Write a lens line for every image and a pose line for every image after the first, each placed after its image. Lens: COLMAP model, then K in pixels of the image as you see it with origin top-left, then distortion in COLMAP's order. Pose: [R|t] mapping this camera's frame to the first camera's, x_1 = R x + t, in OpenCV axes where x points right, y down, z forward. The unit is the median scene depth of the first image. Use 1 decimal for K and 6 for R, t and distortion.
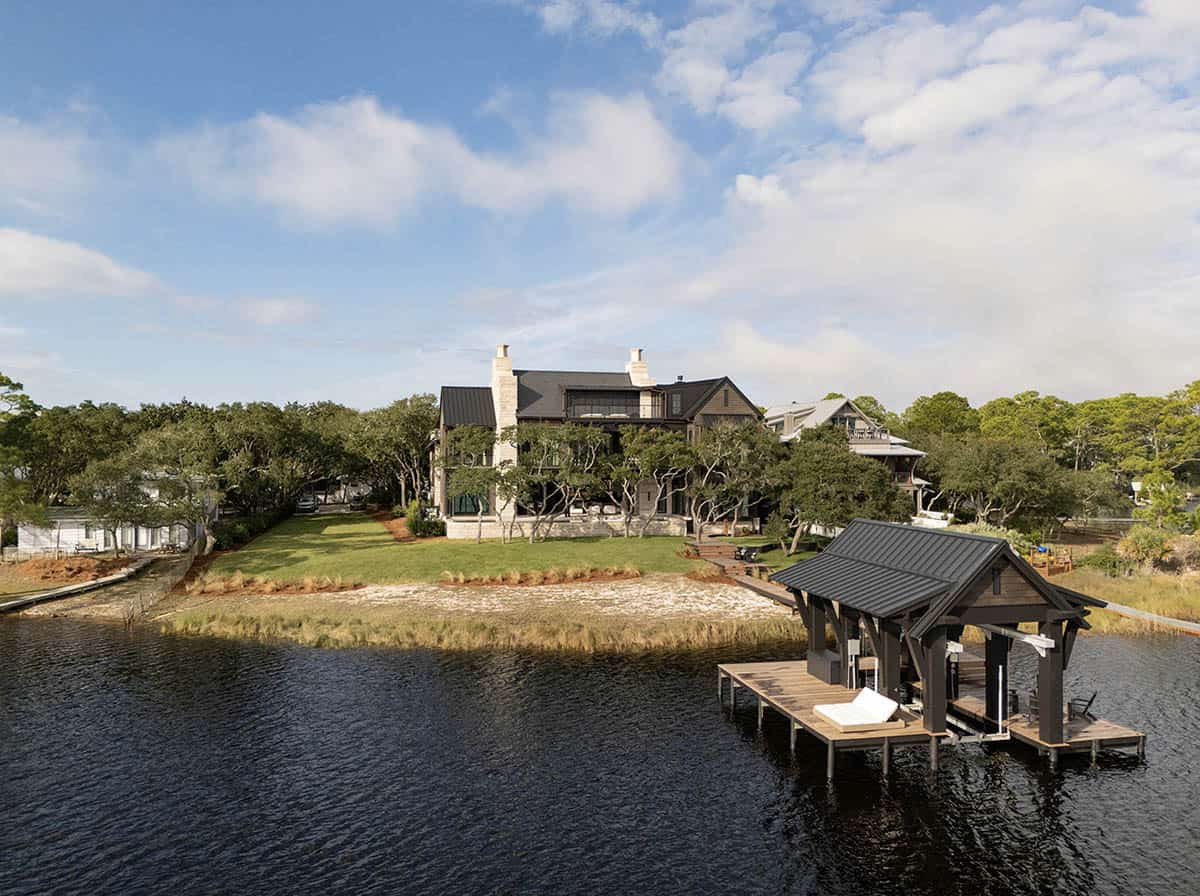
lens RADIAL K [[883.3, 0, 595.7], [0, 883.3, 449.0], [0, 0, 1]] dist [0.059876, -0.041192]
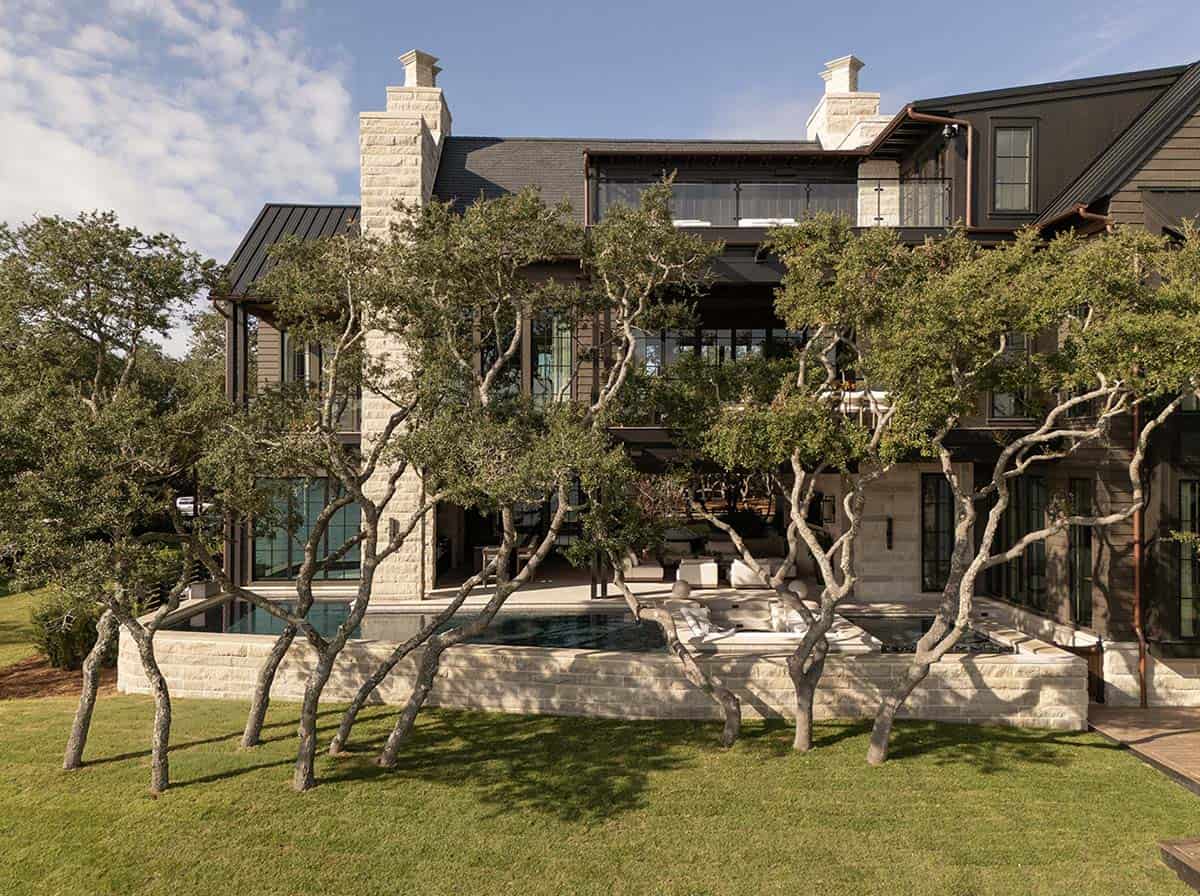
lens RADIAL K [[883.3, 0, 608.6], [0, 883.3, 449.6], [0, 0, 1]] dist [0.059876, -0.041192]
pose [[0.980138, -0.001910, -0.198308, 0.033309], [0.001222, 0.999993, -0.003591, 0.033472], [0.198313, 0.003278, 0.980133, 0.842776]]
